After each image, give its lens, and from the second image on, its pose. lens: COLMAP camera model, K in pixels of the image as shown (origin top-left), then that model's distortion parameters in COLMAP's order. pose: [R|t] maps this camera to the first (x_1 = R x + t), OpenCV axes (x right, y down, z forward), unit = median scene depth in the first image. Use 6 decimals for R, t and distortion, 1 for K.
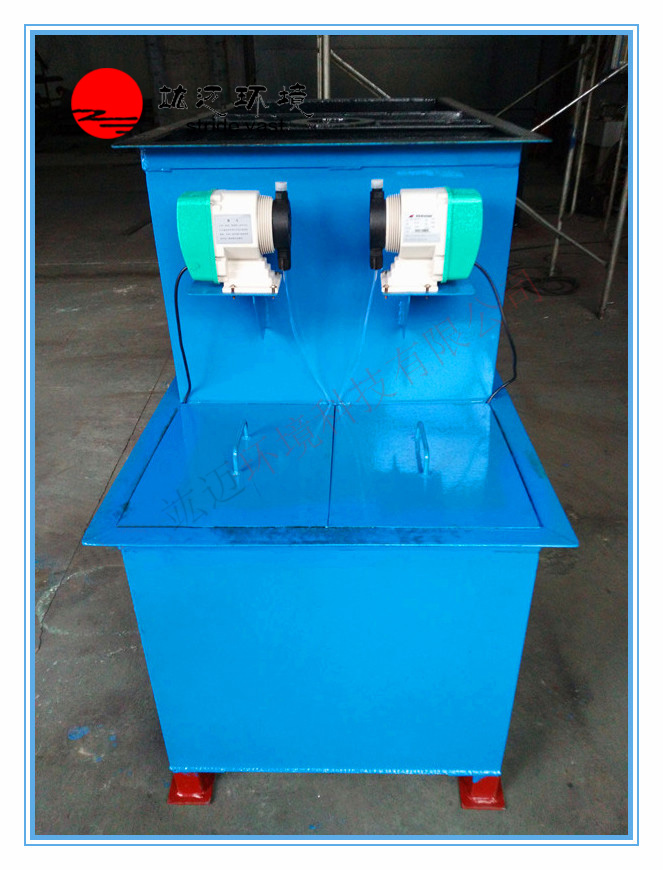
lens RADIAL K [[643.0, 0, 331.5], [0, 643.0, 435.0], [0, 0, 1]] dist [0.101195, -0.185983]
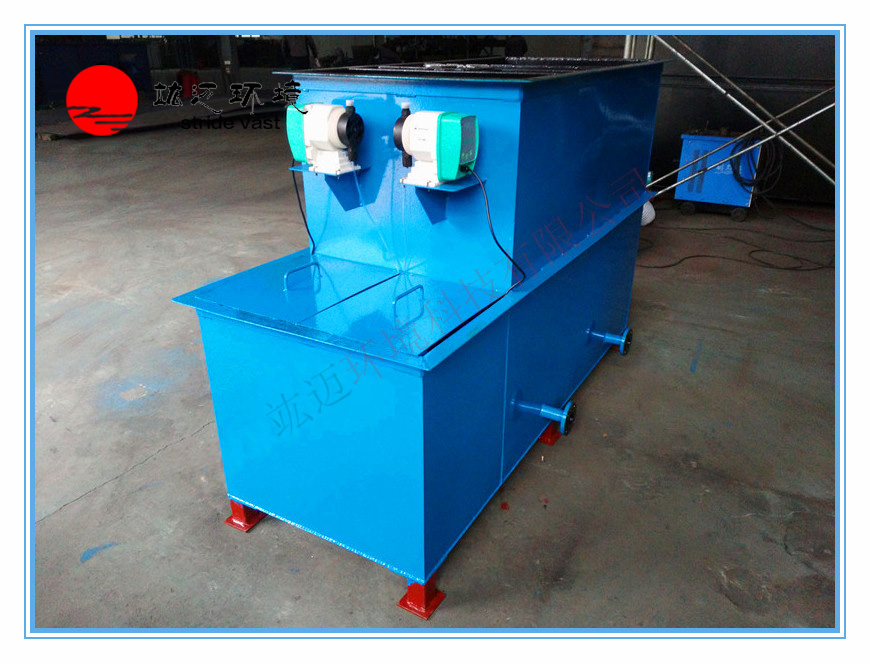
lens RADIAL K [[643.0, 0, 435.0], [0, 643.0, 331.5], [0, 0, 1]] dist [0.101195, -0.185983]
pose [[0.875353, 0.211825, -0.434611, 0.815753], [-0.249587, 0.967857, -0.030970, 0.112721], [0.414081, 0.135583, 0.900086, -0.170532]]
